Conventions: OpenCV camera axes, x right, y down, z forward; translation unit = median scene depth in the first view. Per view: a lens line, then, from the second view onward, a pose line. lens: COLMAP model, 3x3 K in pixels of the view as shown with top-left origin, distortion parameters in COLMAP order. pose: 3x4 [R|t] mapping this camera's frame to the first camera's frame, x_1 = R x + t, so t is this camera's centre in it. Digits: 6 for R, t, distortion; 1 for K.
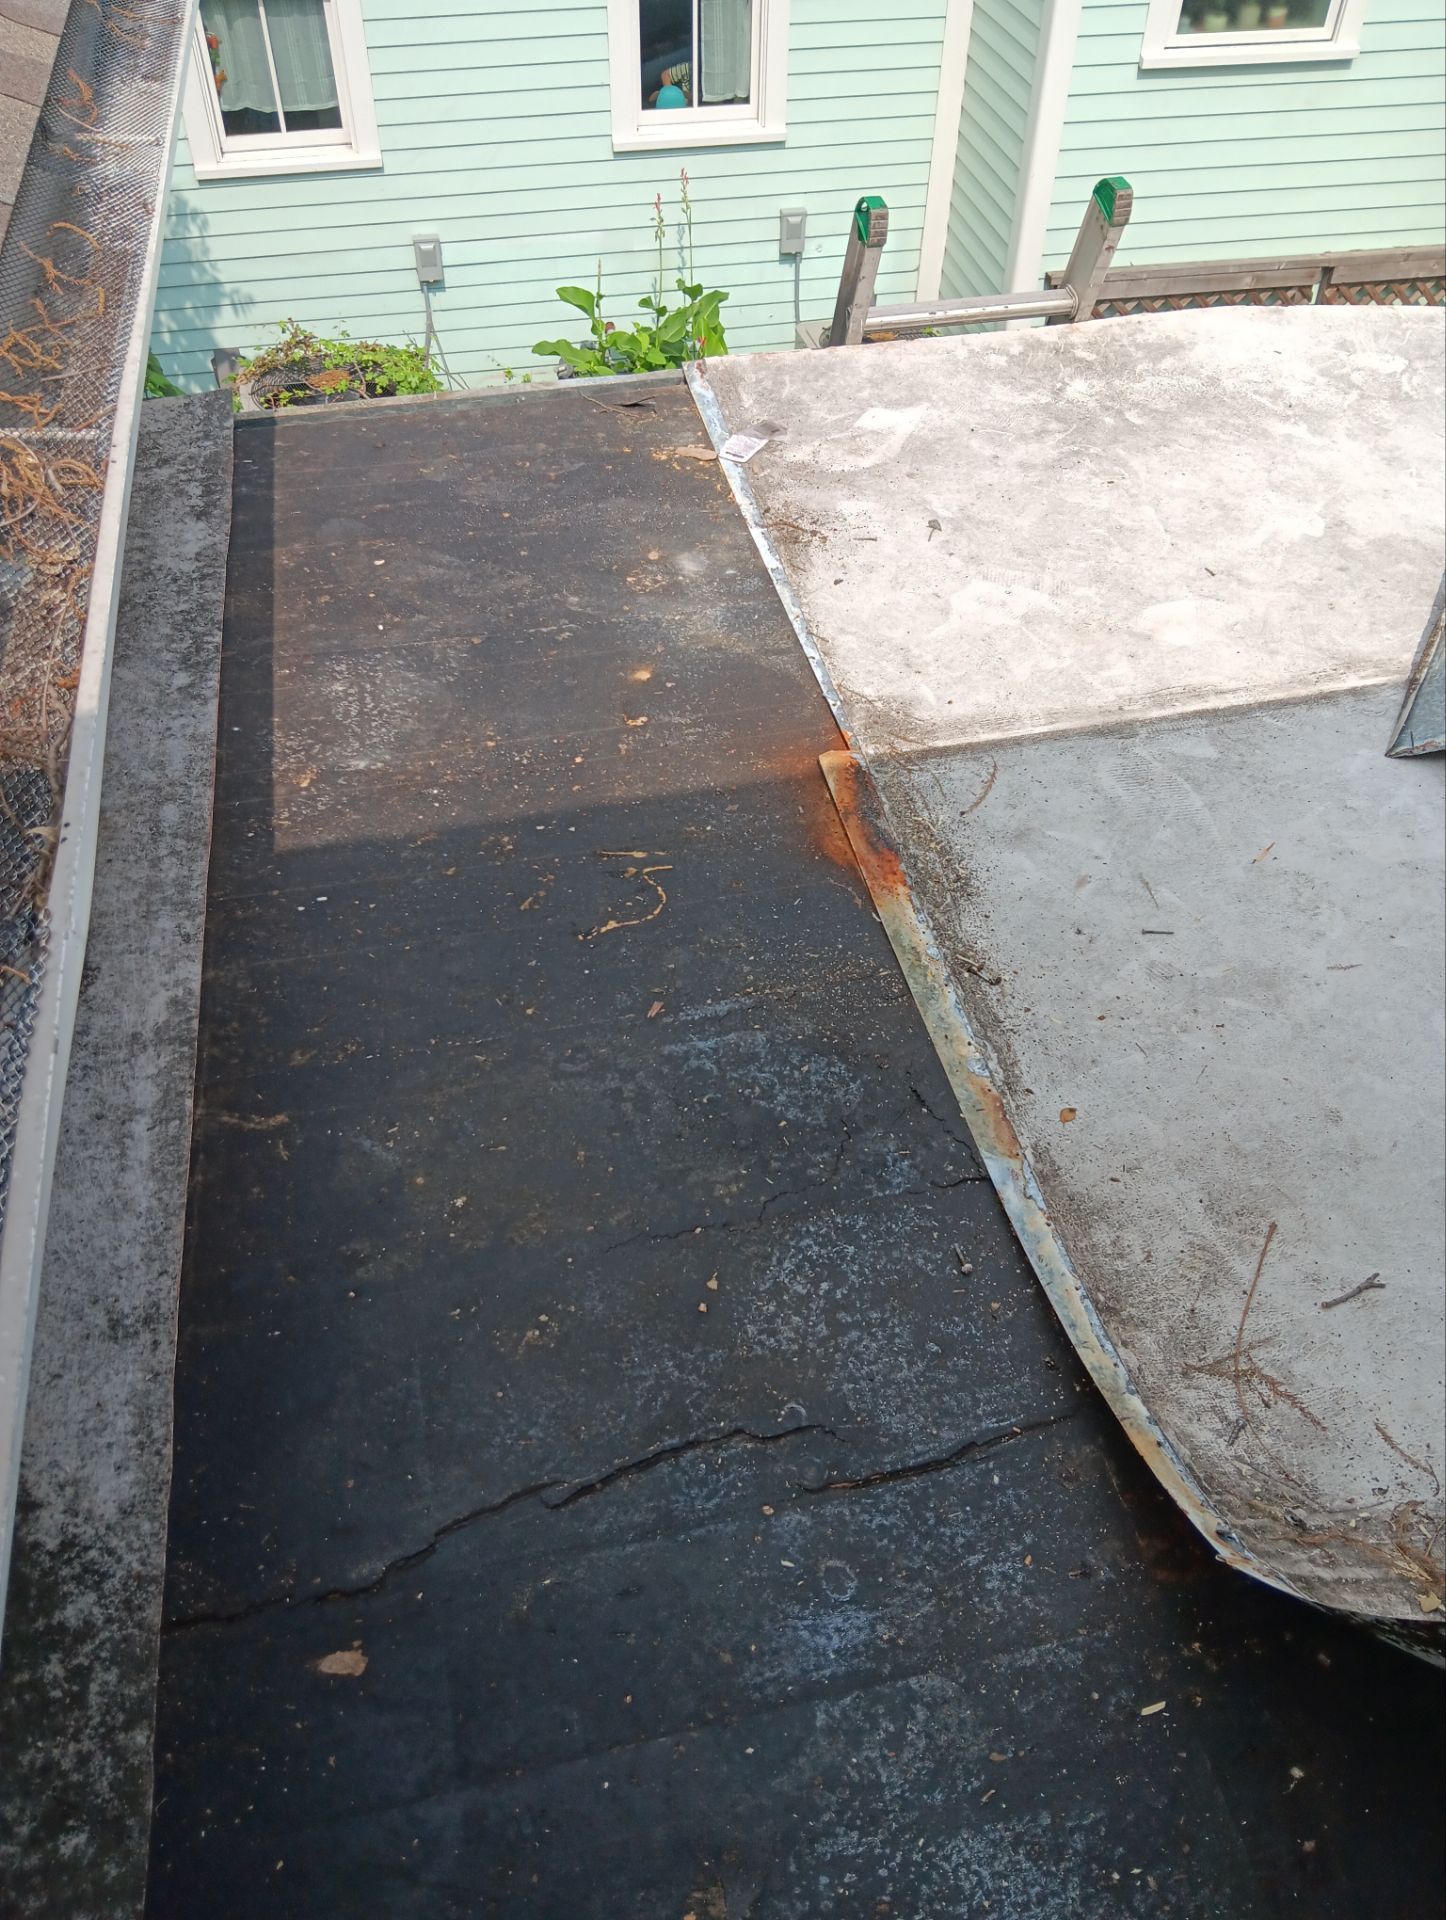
lens RADIAL K [[1465.9, 0, 720.2], [0, 1465.9, 956.4], [0, 0, 1]] dist [0.125454, -0.337559]
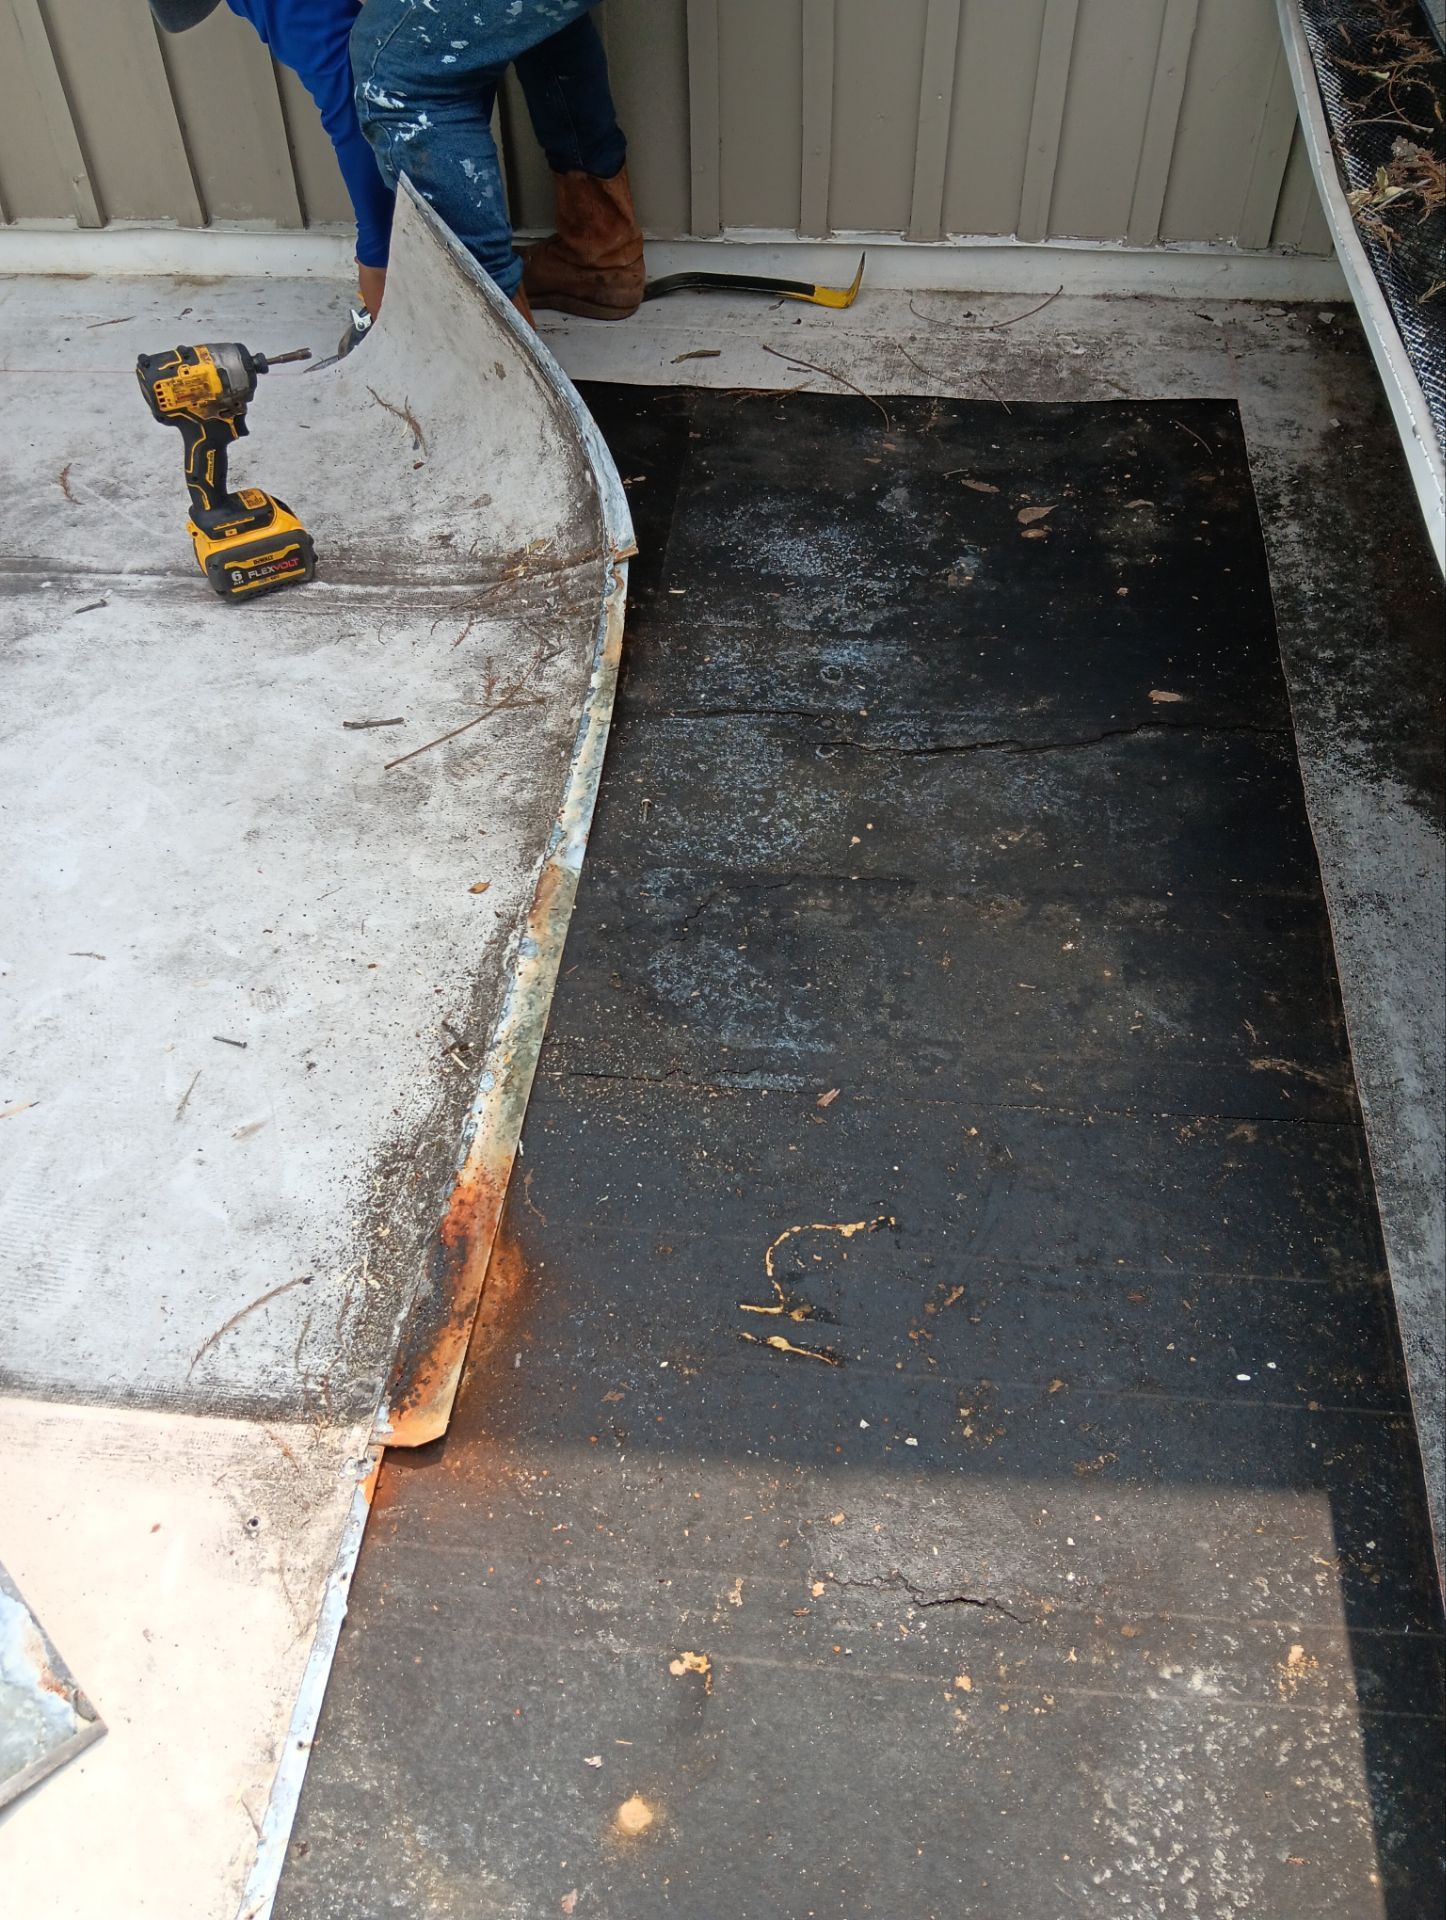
lens RADIAL K [[1465.9, 0, 720.2], [0, 1465.9, 956.4], [0, 0, 1]] dist [0.125454, -0.337559]
pose [[-0.948651, -0.230360, 0.216783, -0.161029], [0.240114, -0.078262, 0.967585, -0.854904], [-0.205927, 0.969953, 0.129556, 0.872634]]
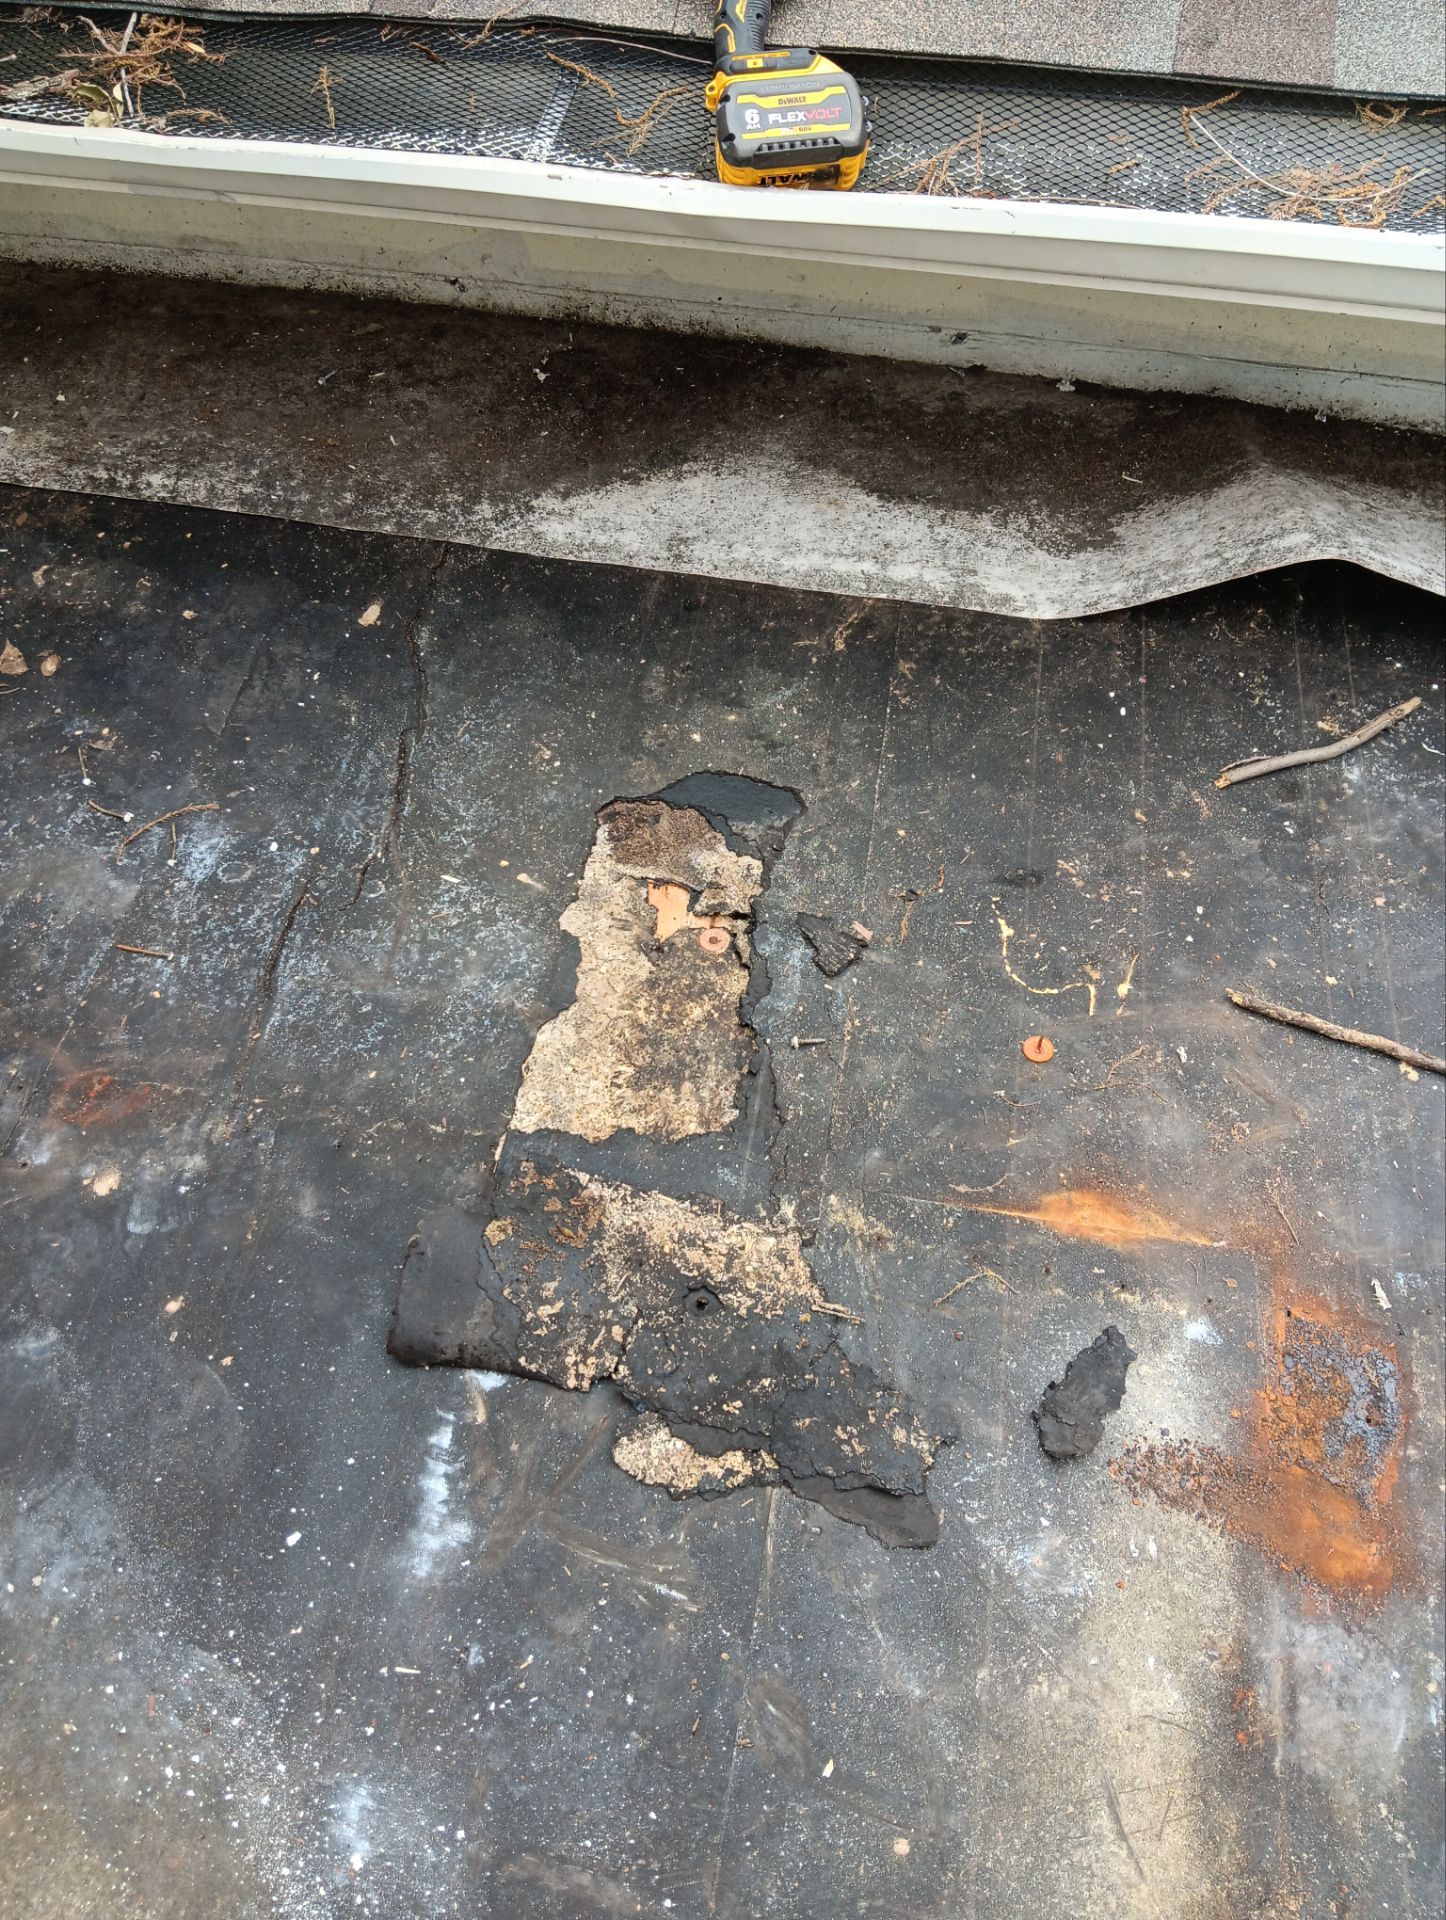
lens RADIAL K [[1465.9, 0, 720.2], [0, 1465.9, 956.4], [0, 0, 1]] dist [0.125454, -0.337559]
pose [[-0.374308, 0.739665, -0.559275, 0.531418], [-0.678689, 0.192457, 0.708760, -0.569274], [0.631882, 0.644869, 0.429965, 0.605631]]
